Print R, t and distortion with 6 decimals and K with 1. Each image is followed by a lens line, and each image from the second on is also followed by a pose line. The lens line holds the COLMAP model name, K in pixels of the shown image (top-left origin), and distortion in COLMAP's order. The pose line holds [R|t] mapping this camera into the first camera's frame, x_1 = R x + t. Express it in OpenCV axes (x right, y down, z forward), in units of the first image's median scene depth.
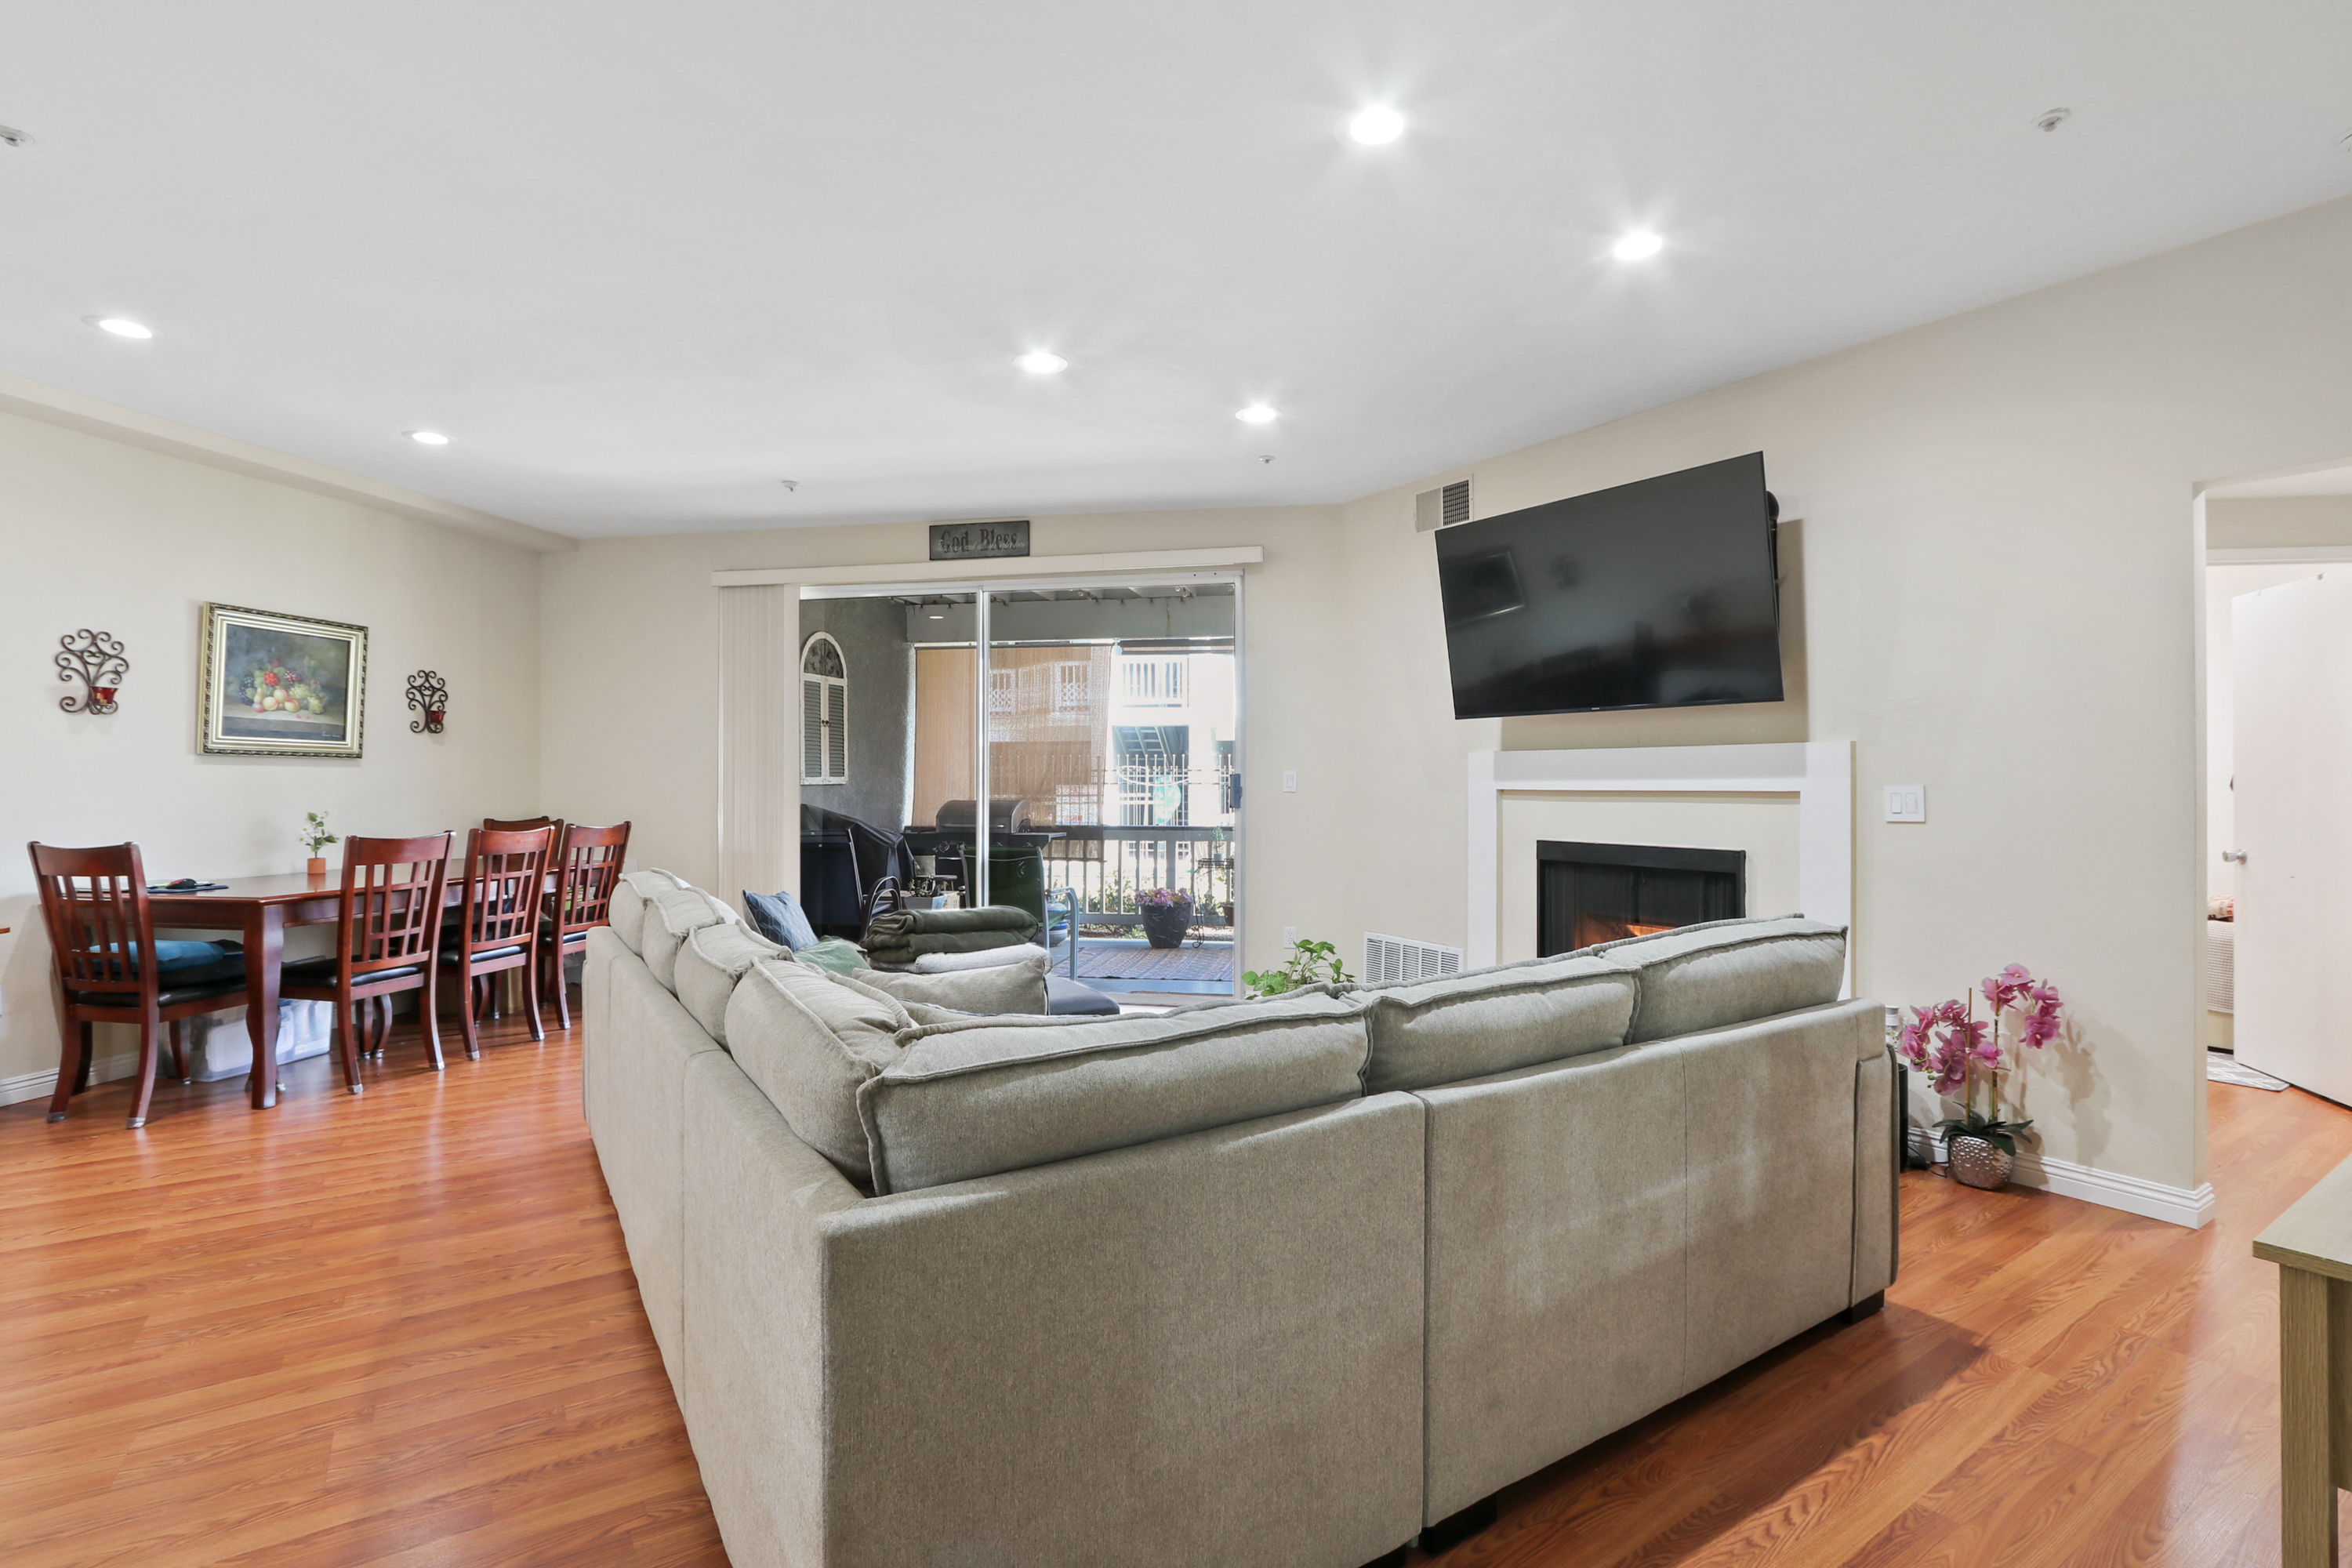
lens RADIAL K [[1094.4, 0, 1188.0], [0, 1094.4, 766.2], [0, 0, 1]] dist [-0.017554, 0.000534]
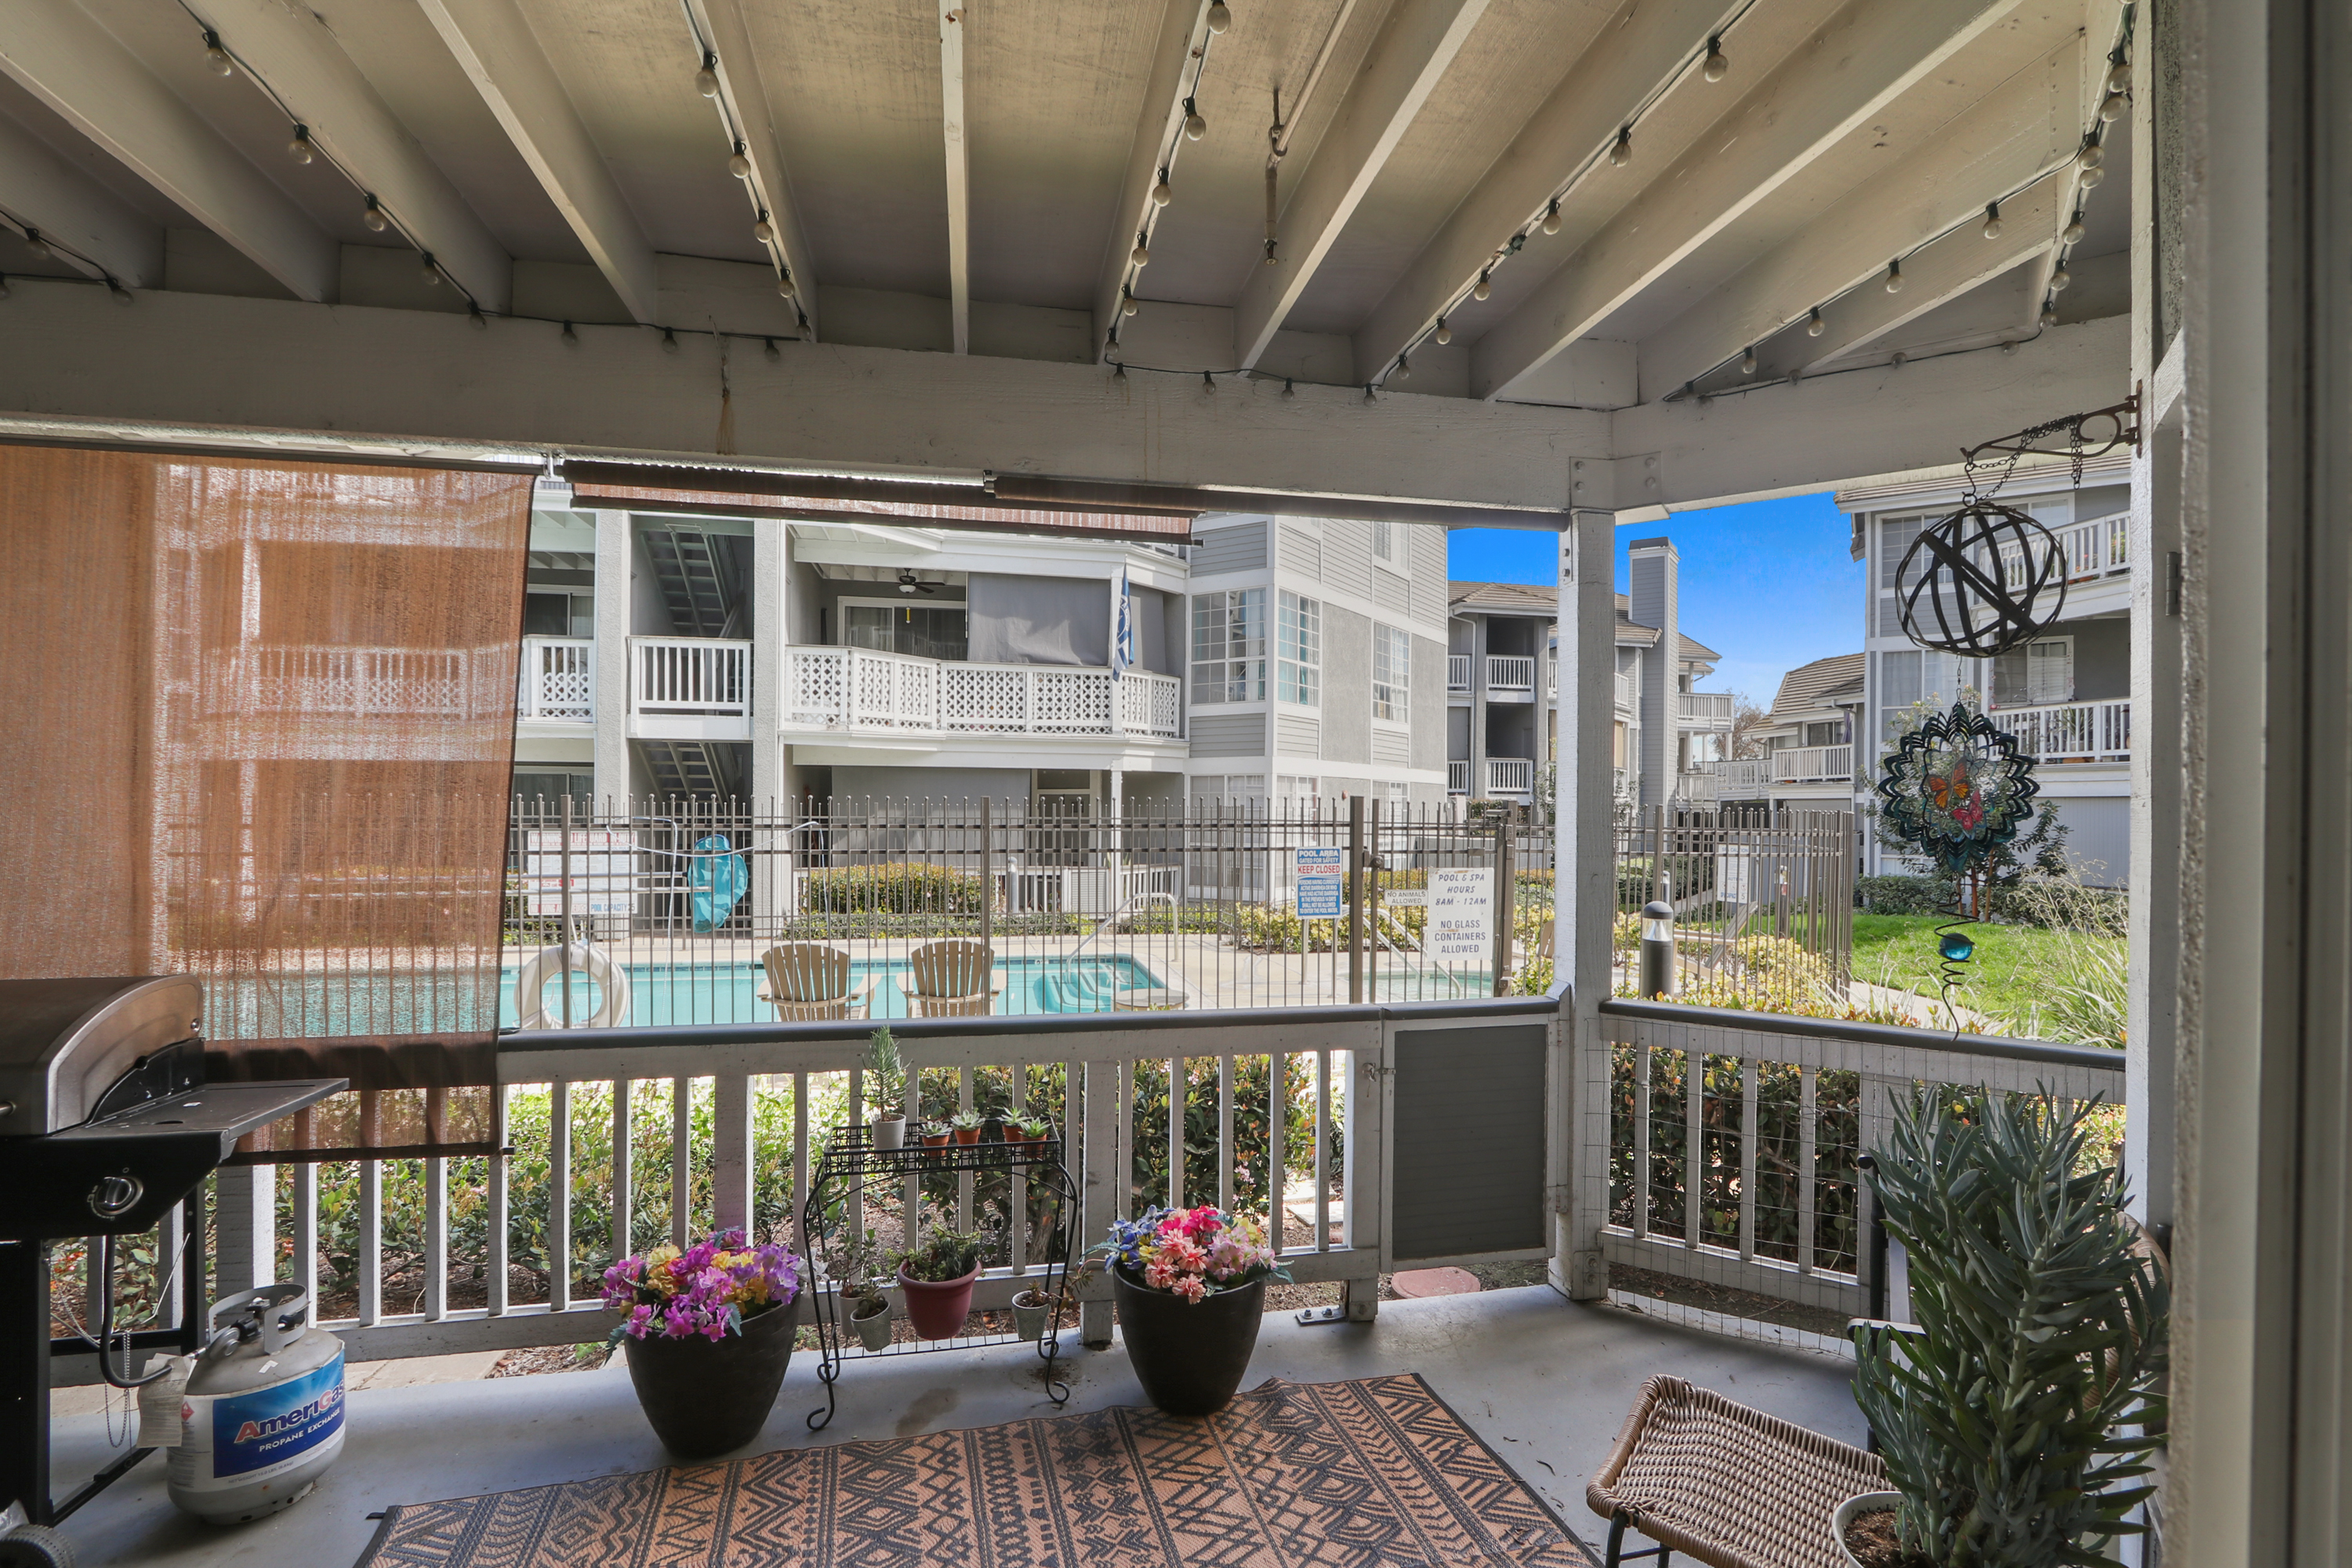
lens RADIAL K [[1094.4, 0, 1209.9], [0, 1094.4, 803.2], [0, 0, 1]] dist [-0.017554, 0.000534]
pose [[0.919374, 0.005620, 0.393345, -0.026439], [-0.009653, 0.999919, 0.008276, -0.038474], [-0.393267, -0.011405, 0.919354, 1.385826]]
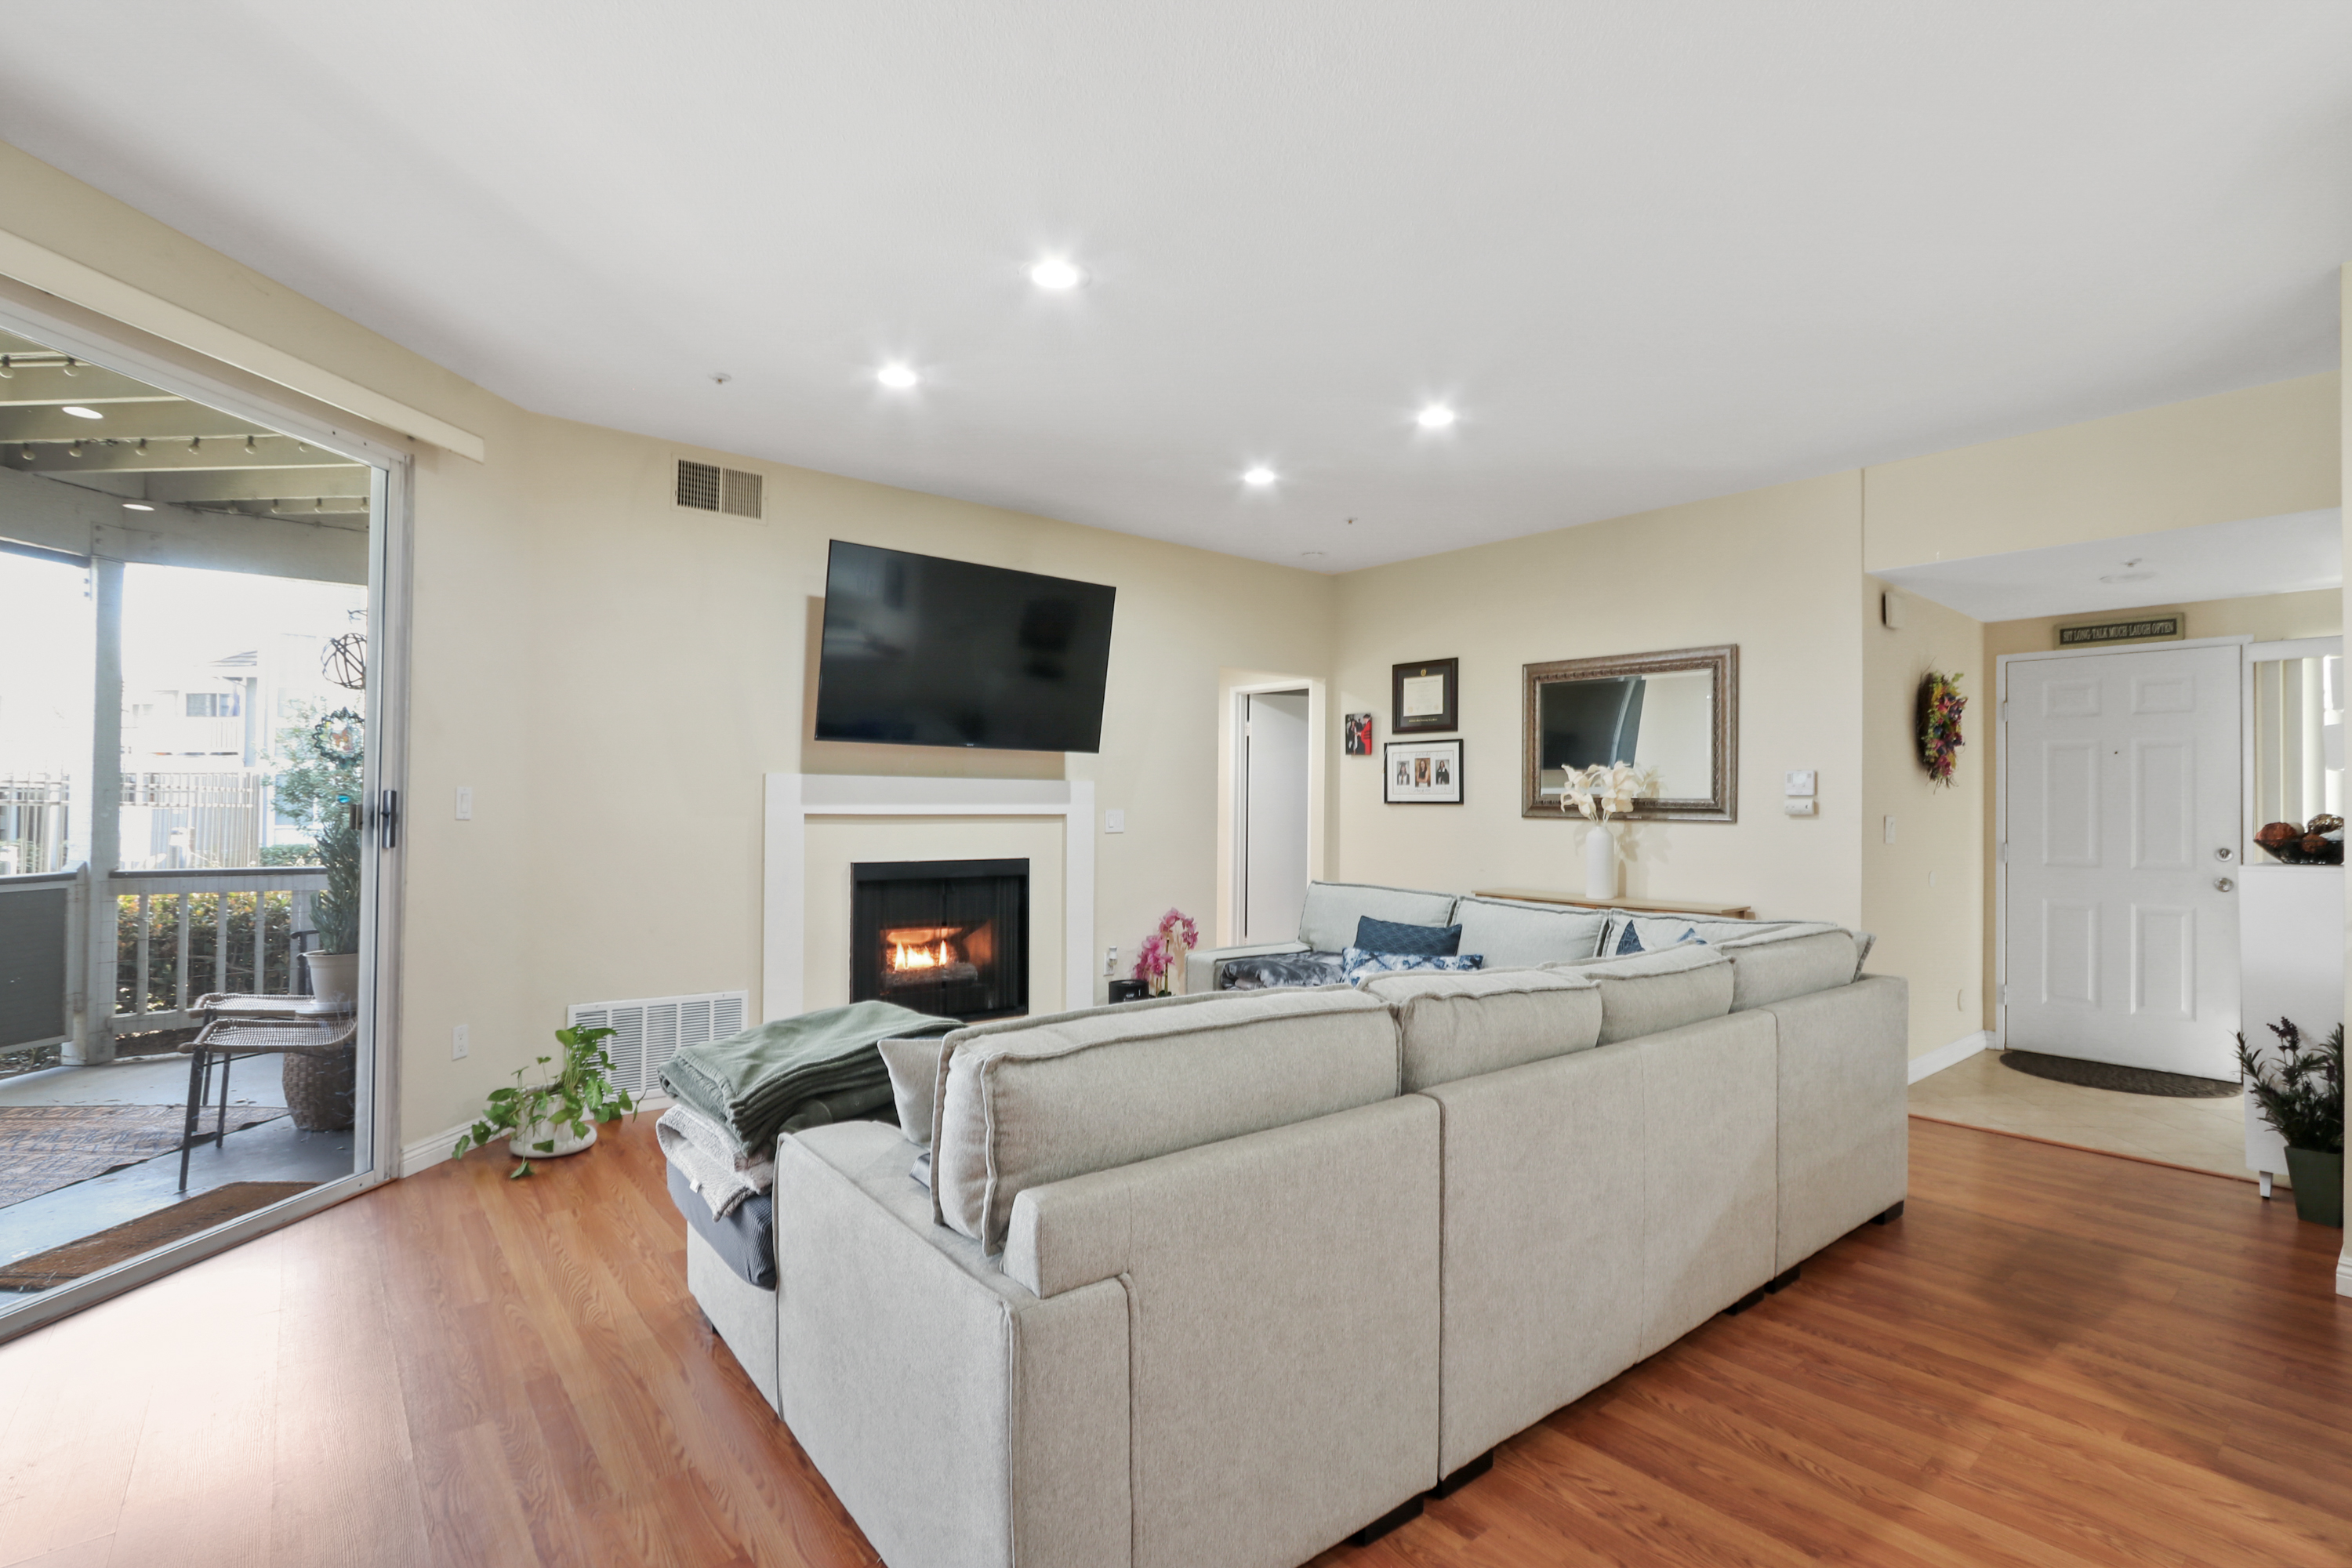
lens RADIAL K [[1094.4, 0, 1191.7], [0, 1094.4, 798.8], [0, 0, 1]] dist [-0.017554, 0.000534]
pose [[-0.096224, 0.002454, 0.995357, -0.823382], [-0.022867, 0.999728, -0.004675, 0.005699], [-0.995097, -0.023211, -0.096141, 0.873282]]
